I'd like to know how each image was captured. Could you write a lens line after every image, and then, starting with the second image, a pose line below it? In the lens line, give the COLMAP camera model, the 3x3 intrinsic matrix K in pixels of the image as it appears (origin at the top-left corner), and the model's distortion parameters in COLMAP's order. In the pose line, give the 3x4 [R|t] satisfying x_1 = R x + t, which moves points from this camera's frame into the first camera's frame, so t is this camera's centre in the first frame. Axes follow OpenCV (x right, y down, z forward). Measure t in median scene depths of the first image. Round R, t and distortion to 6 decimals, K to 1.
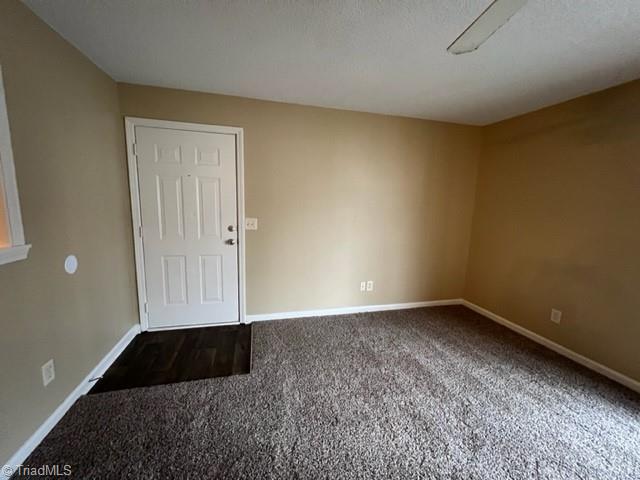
lens RADIAL K [[256.8, 0, 319.4], [0, 256.8, 240.0], [0, 0, 1]] dist [0.003742, -0.000436]
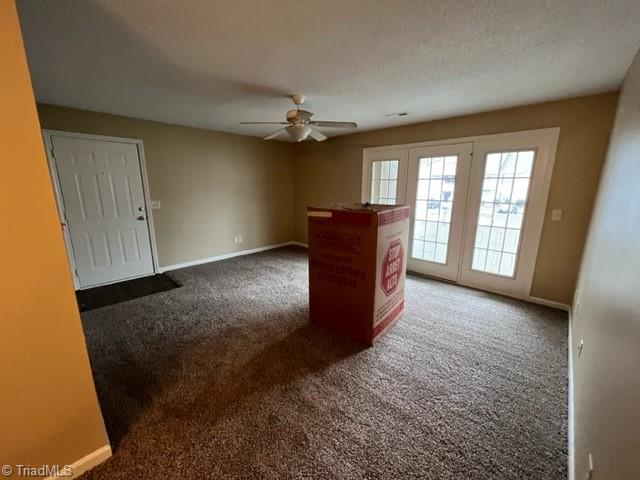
lens RADIAL K [[256.8, 0, 317.8], [0, 256.8, 238.1], [0, 0, 1]] dist [0.003742, -0.000436]
pose [[0.850575, -0.132033, 0.509008, -0.254299], [0.097614, 0.990786, 0.093886, 0.079579], [-0.516714, -0.030171, 0.855627, -0.768200]]
